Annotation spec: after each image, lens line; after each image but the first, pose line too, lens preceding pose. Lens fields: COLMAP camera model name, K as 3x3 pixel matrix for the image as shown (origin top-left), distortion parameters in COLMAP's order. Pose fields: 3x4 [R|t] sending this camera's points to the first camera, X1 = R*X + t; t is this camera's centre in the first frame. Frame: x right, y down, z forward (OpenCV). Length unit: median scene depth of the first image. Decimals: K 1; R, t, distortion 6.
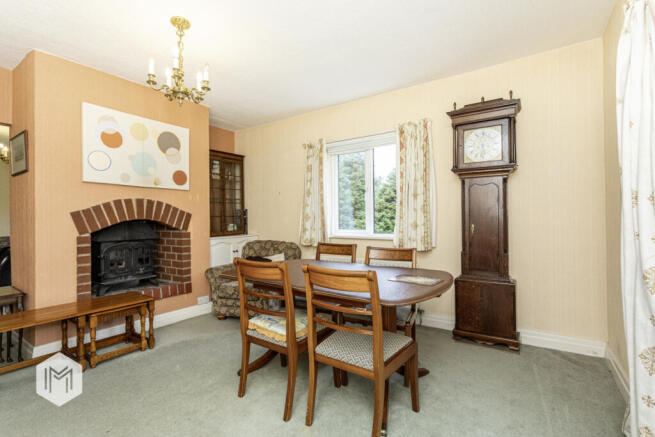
lens RADIAL K [[307.1, 0, 326.4], [0, 307.1, 217.9], [0, 0, 1]] dist [-0.004531, 0.000106]
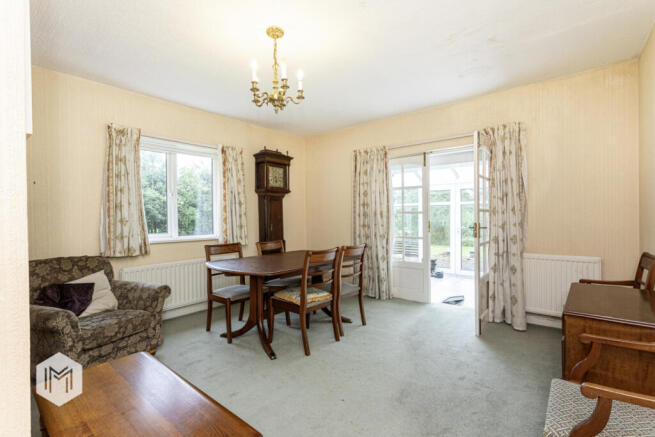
lens RADIAL K [[307.1, 0, 326.0], [0, 307.1, 220.1], [0, 0, 1]] dist [-0.004531, 0.000106]
pose [[0.079592, -0.007797, 0.996797, -1.013780], [0.005066, 0.999960, 0.007417, -0.008175], [-0.996815, 0.004460, 0.079629, 0.513922]]
